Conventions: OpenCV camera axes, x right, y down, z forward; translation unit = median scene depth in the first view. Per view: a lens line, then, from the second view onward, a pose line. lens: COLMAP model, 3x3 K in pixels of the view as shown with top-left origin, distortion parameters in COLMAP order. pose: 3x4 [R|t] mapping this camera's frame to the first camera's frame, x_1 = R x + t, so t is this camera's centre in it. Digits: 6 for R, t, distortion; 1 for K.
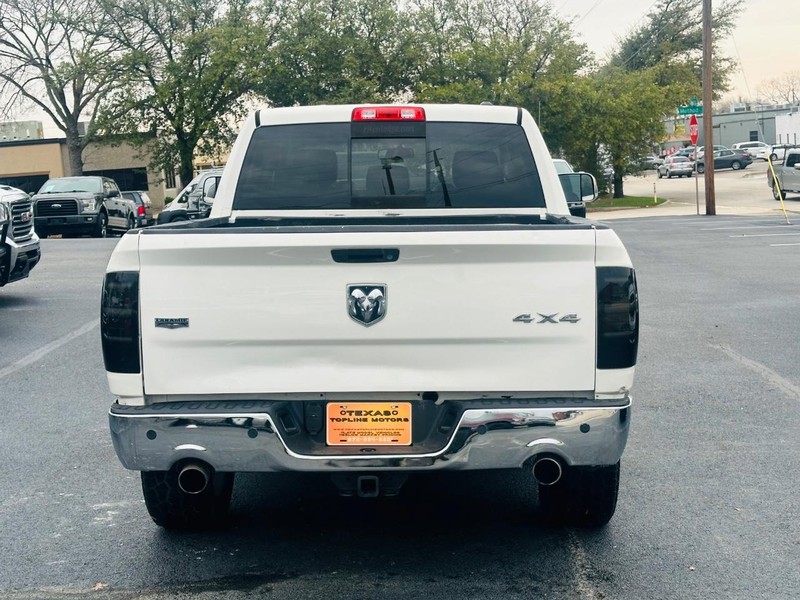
lens RADIAL K [[1201.0, 0, 400.0], [0, 1201.0, 300.0], [0, 0, 1]] dist [0.151192, -0.108733]
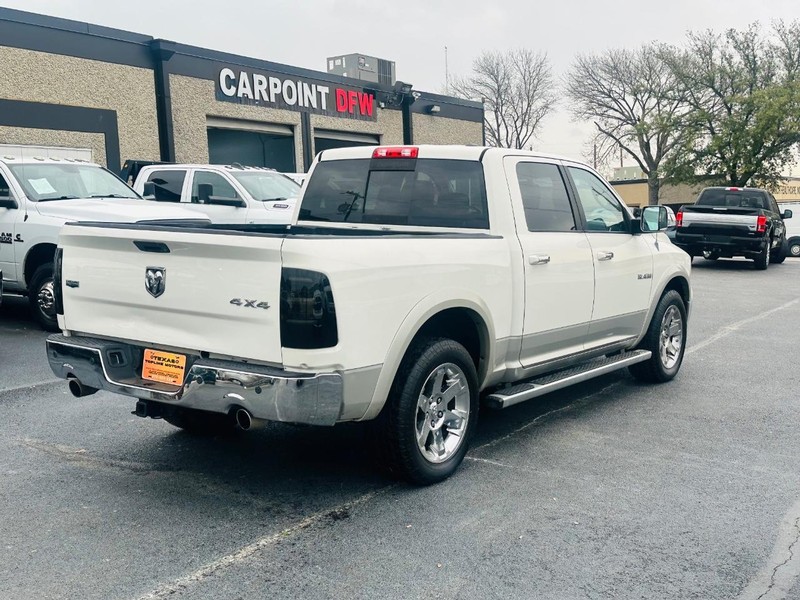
lens RADIAL K [[914.5, 0, 403.2], [0, 914.5, 297.7], [0, 0, 1]] dist [0.135925, -0.259461]
pose [[0.828869, 0.090752, -0.552033, 0.723647], [-0.093783, 0.995331, 0.022815, -0.026338], [0.551526, 0.032861, 0.833510, 0.227870]]
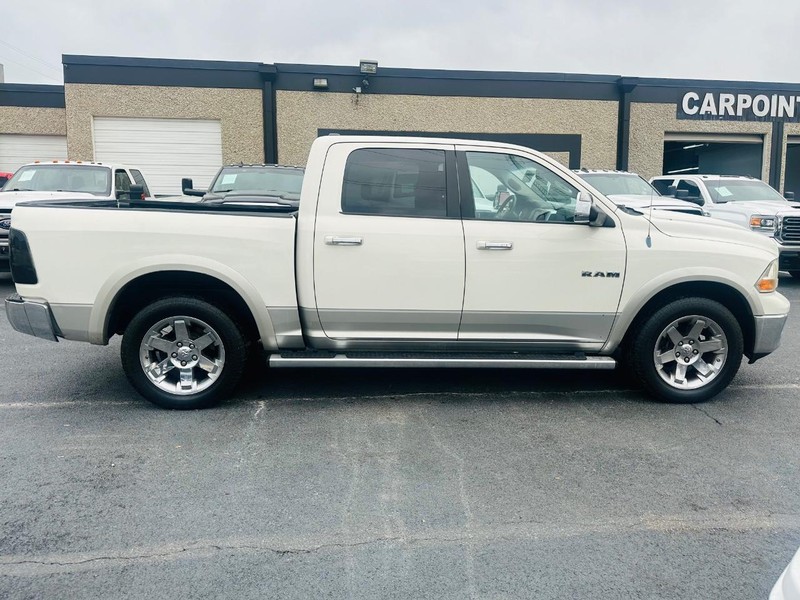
lens RADIAL K [[619.4, 0, 400.0], [0, 619.4, 300.0], [0, 0, 1]] dist [-0.003904, -0.013312]
pose [[0.095479, 0.185787, -0.977940, 1.223027], [-0.126321, 0.976747, 0.173227, -0.196567], [0.987384, 0.106995, 0.116728, 1.796306]]
